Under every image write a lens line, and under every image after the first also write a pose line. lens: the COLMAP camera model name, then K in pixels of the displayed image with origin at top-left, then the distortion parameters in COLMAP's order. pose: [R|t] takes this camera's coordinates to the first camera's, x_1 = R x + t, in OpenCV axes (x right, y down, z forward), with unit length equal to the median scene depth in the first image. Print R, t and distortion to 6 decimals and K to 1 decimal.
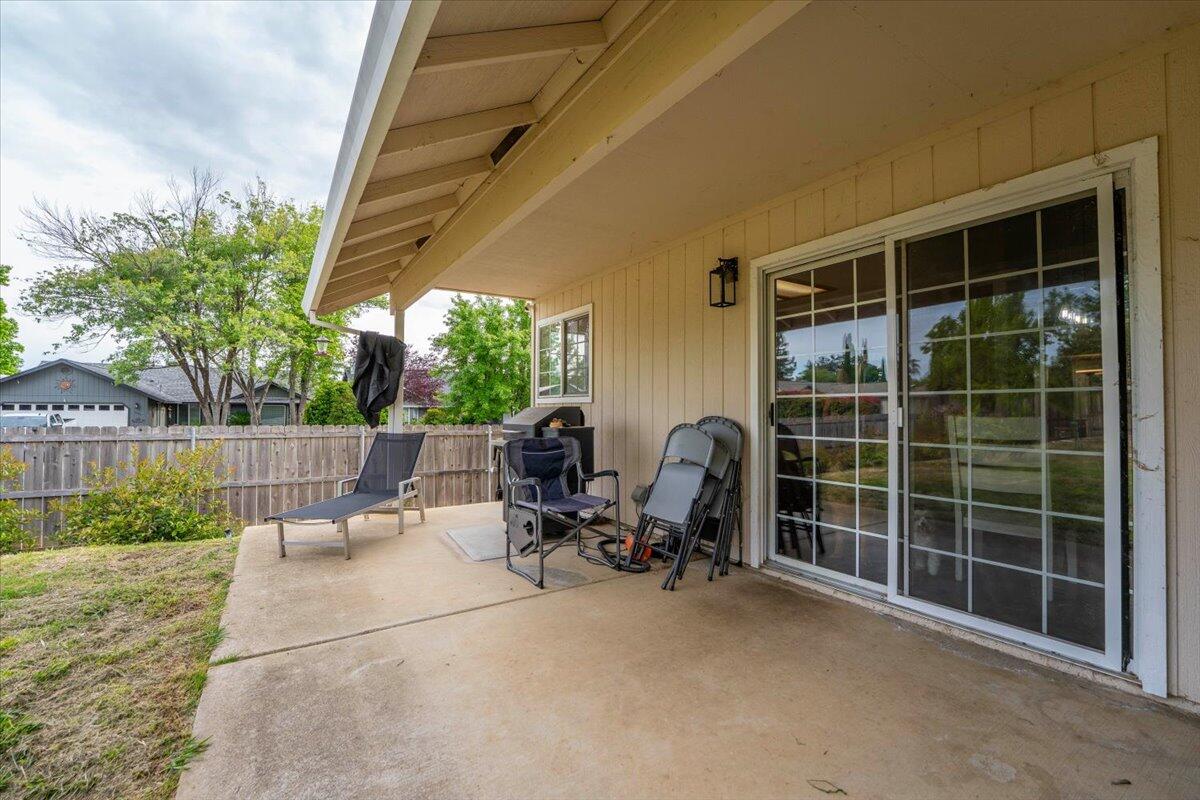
lens RADIAL K [[521.9, 0, 609.3], [0, 521.9, 404.4], [0, 0, 1]] dist [-0.002364, -0.000345]
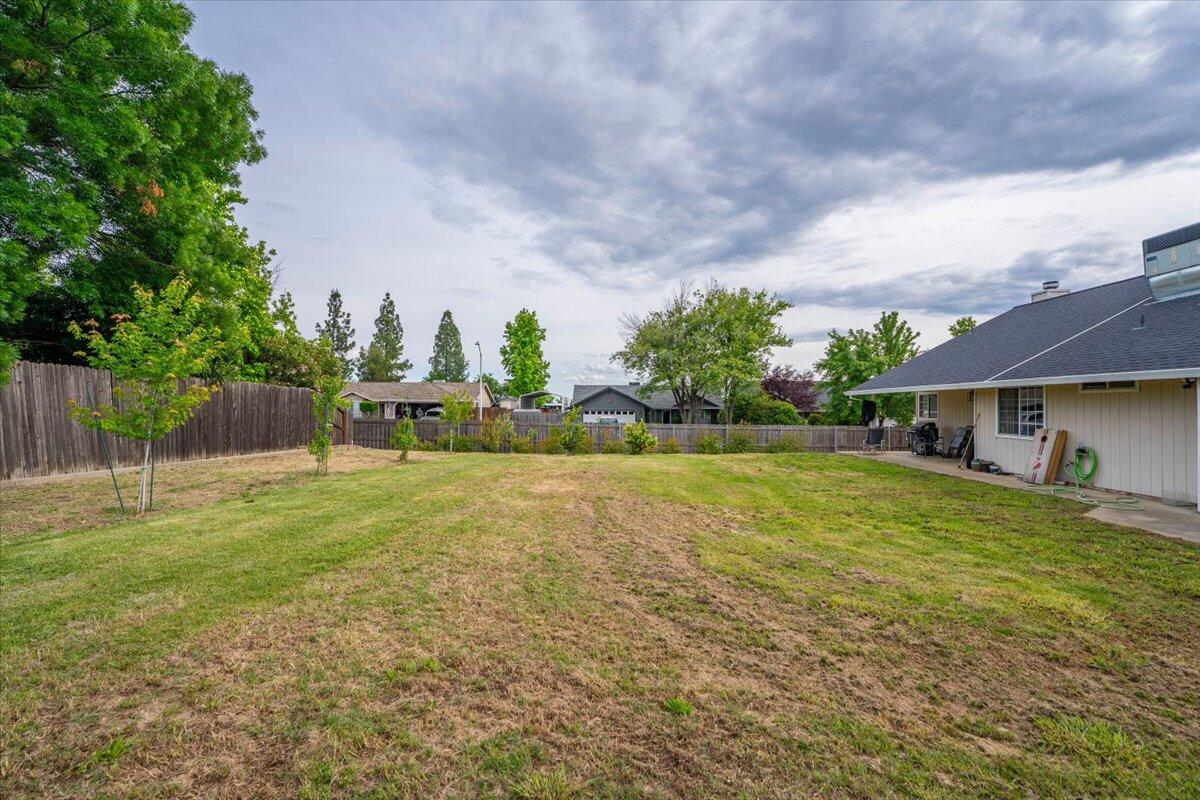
lens RADIAL K [[521.9, 0, 609.3], [0, 521.9, 404.4], [0, 0, 1]] dist [-0.002364, -0.000345]
pose [[0.810440, -0.007270, -0.585776, 0.037626], [0.006746, 0.999973, -0.003078, -0.019331], [0.585782, -0.001457, 0.810467, -0.522211]]
